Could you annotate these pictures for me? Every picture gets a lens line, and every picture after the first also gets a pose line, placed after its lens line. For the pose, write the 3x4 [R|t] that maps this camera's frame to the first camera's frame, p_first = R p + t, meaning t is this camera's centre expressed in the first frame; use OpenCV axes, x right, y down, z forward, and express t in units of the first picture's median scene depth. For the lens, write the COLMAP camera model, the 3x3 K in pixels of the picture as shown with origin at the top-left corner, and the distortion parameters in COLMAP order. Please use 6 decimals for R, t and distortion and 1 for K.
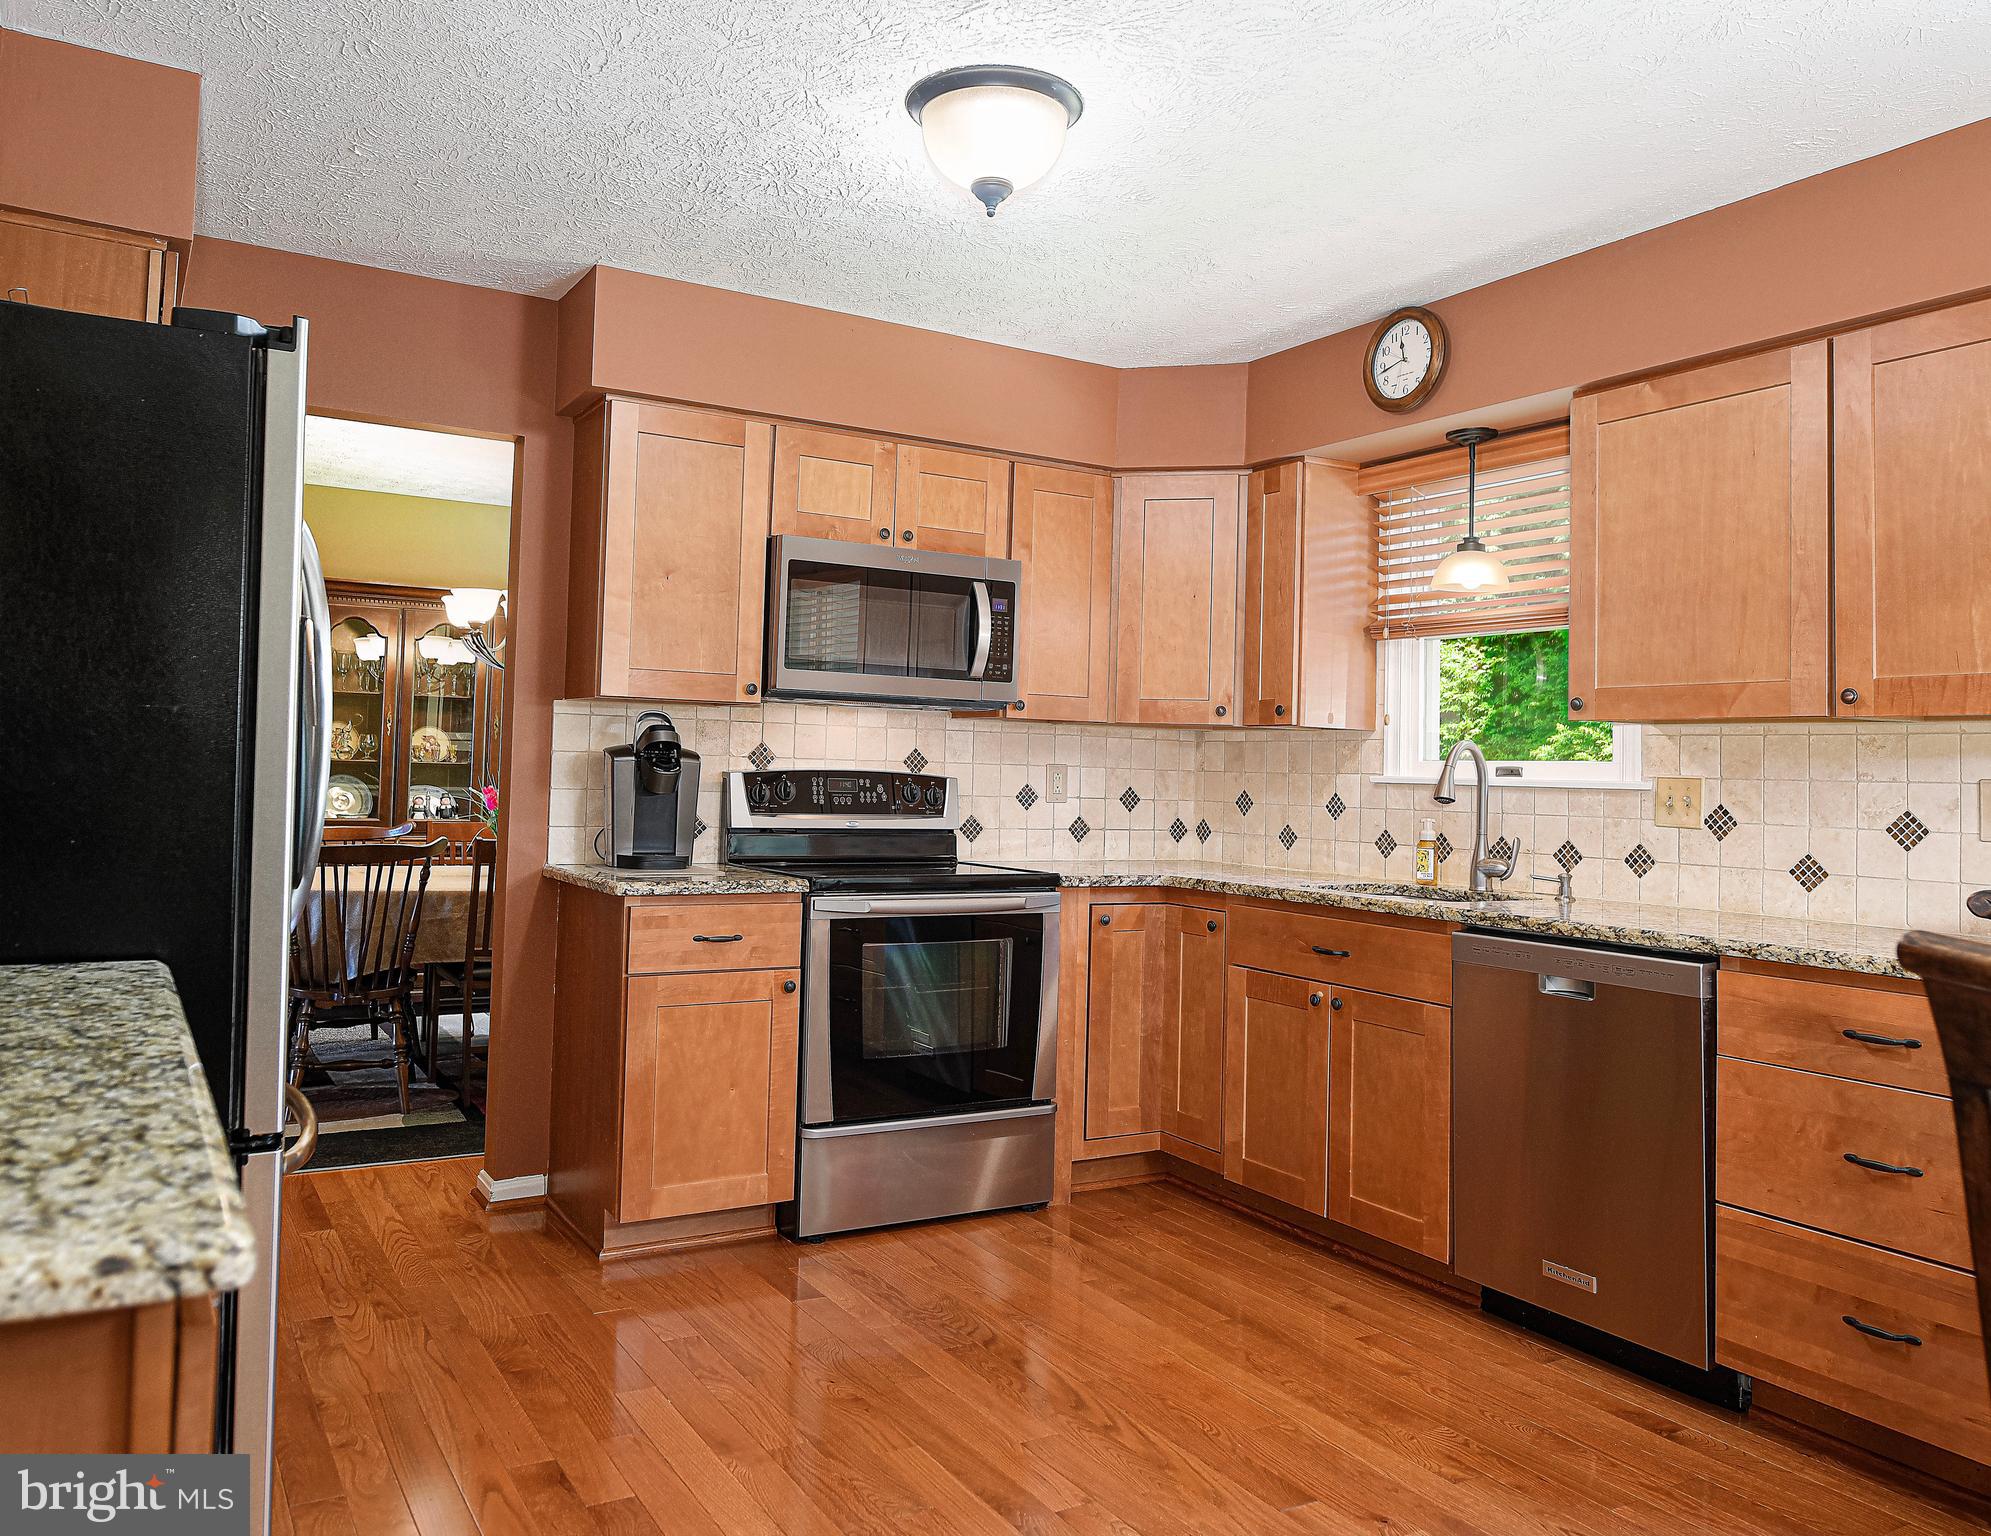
lens RADIAL K [[1469.2, 0, 938.7], [0, 1469.2, 712.8], [0, 0, 1]] dist [-0.000097, -0.006757]
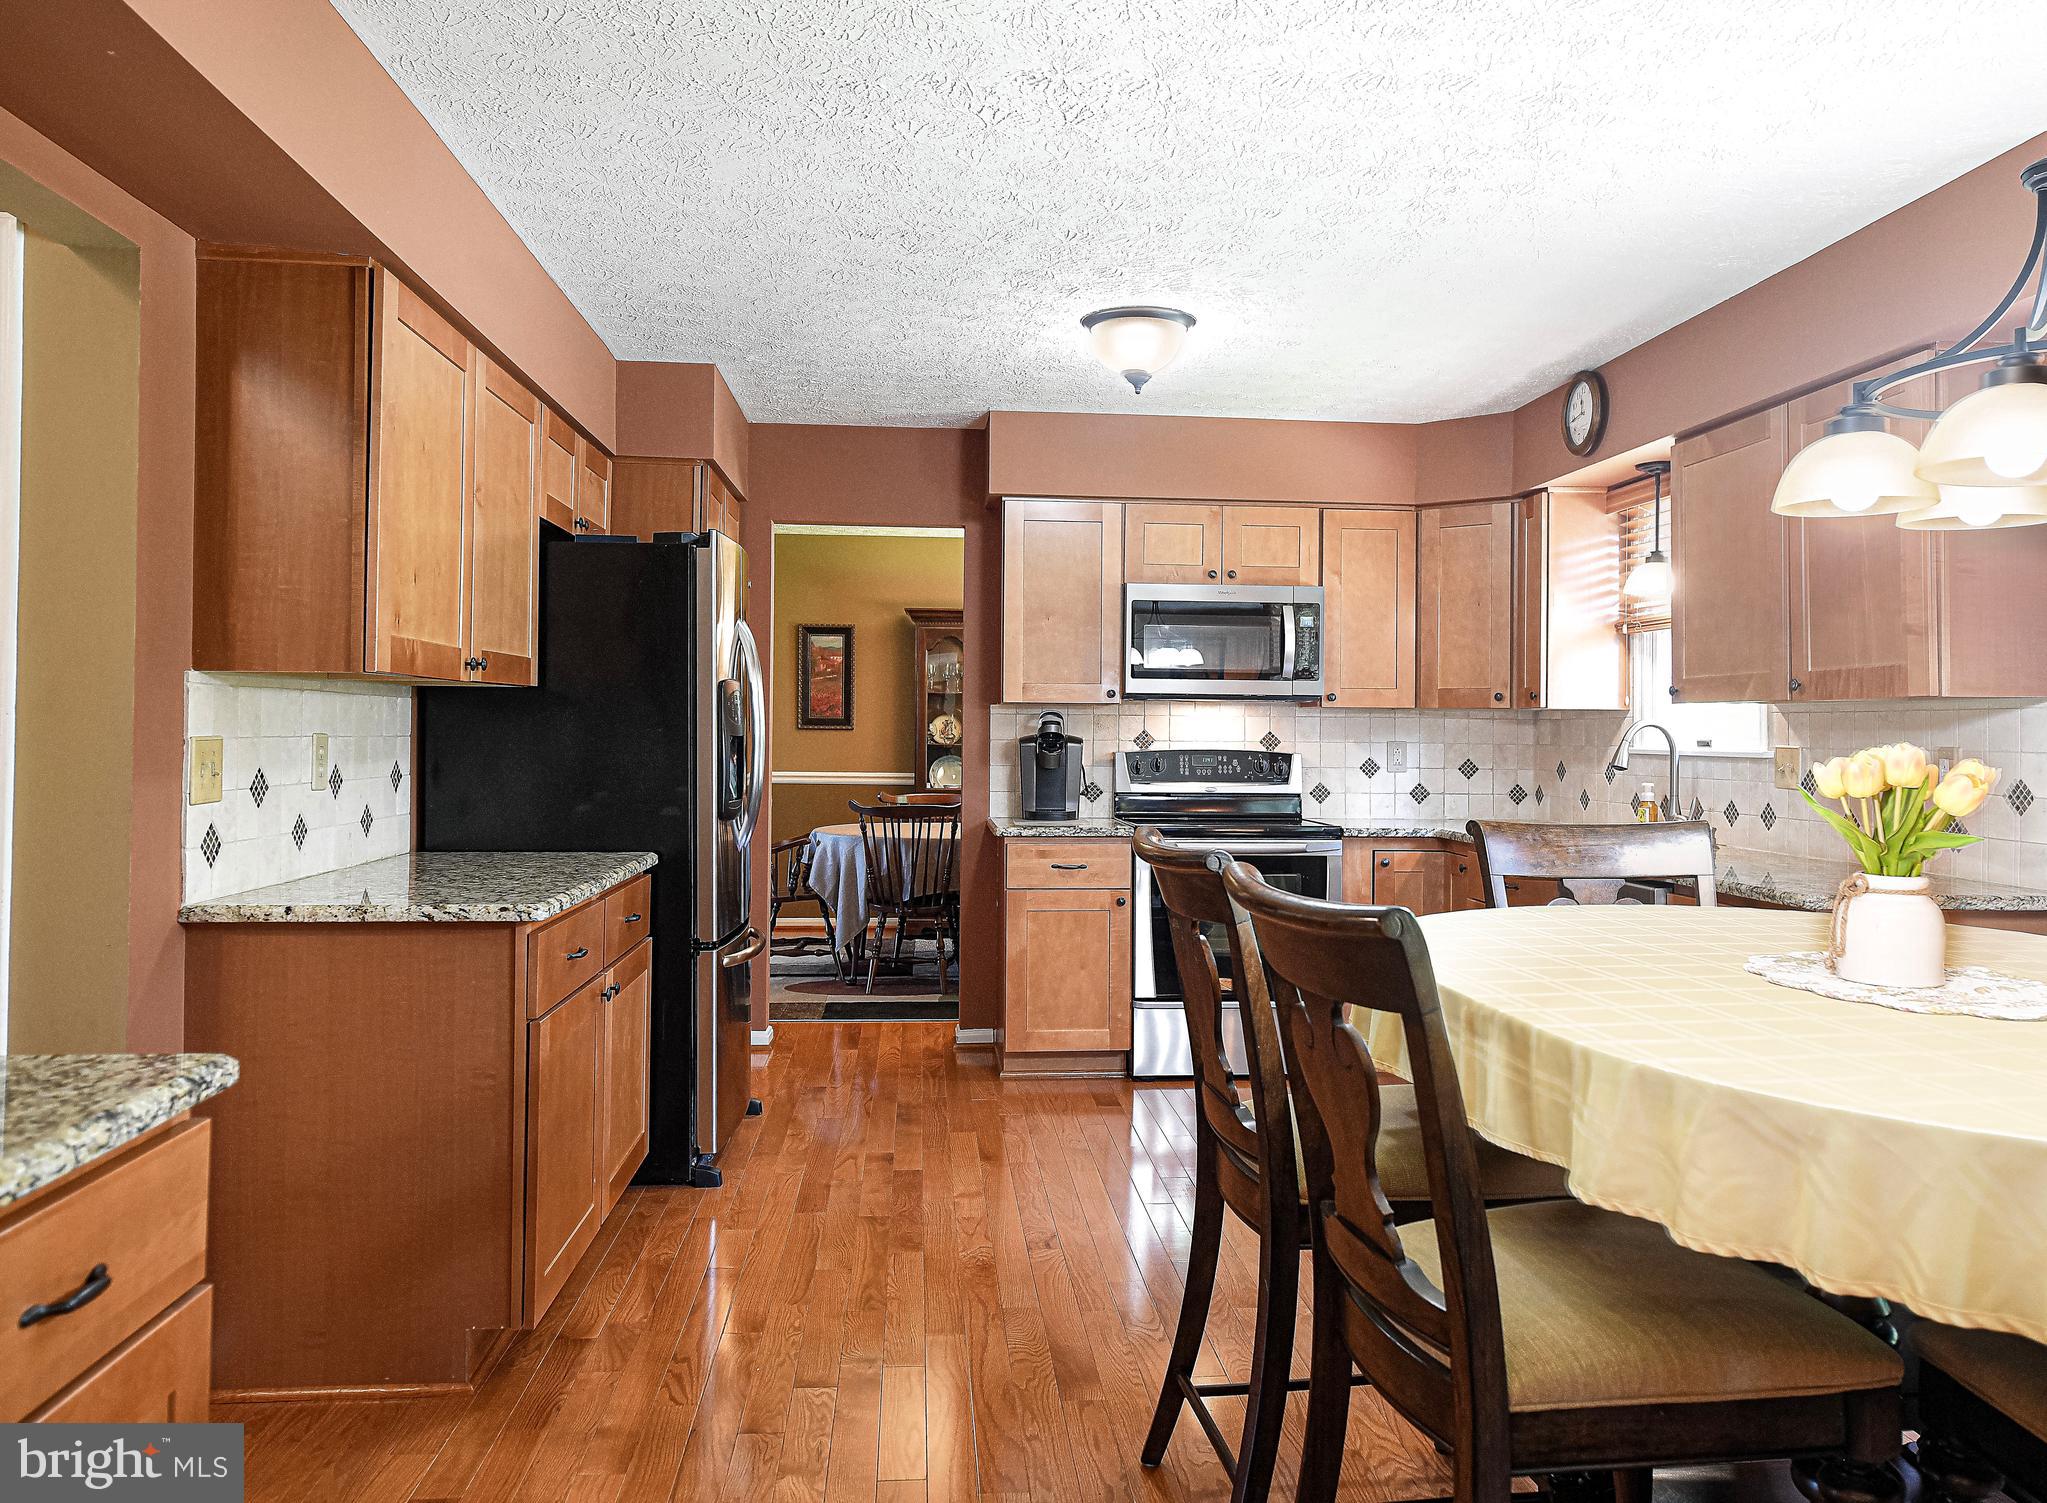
lens RADIAL K [[1501.1, 0, 1066.2], [0, 1501.1, 712.8], [0, 0, 1]] dist [0.001884, 0.003836]
pose [[0.915307, -0.024110, -0.402035, 0.410798], [0.032184, 0.999393, 0.013338, -0.018427], [0.401470, -0.025147, 0.915527, -0.335368]]
